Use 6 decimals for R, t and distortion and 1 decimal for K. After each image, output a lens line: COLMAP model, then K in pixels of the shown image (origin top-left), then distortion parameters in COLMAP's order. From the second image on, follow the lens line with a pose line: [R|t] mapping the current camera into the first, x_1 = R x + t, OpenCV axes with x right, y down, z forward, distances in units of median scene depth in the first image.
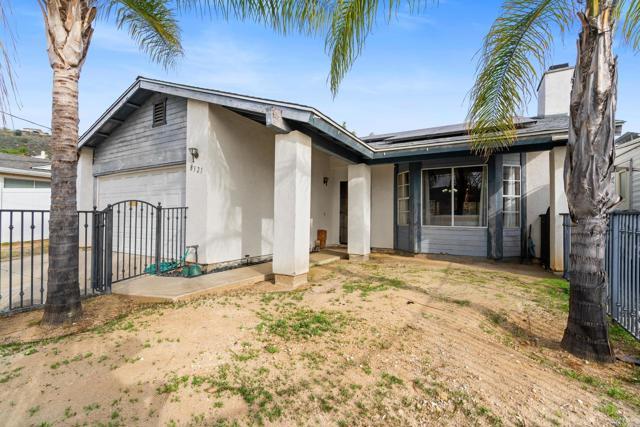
lens RADIAL K [[293.5, 0, 318.8], [0, 293.5, 214.7], [0, 0, 1]] dist [-0.002366, 0.001626]
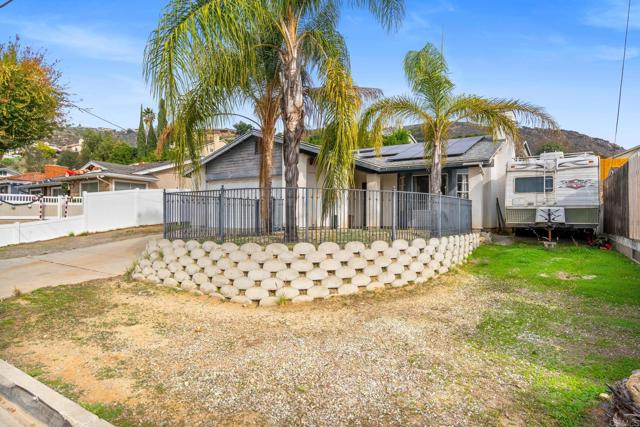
lens RADIAL K [[379.9, 0, 318.5], [0, 379.9, 214.4], [0, 0, 1]] dist [0.020332, -0.000011]
pose [[0.999076, -0.006287, -0.042517, -0.082508], [0.005968, 0.999953, -0.007631, 0.074758], [0.042563, 0.007370, 0.999067, -1.171873]]
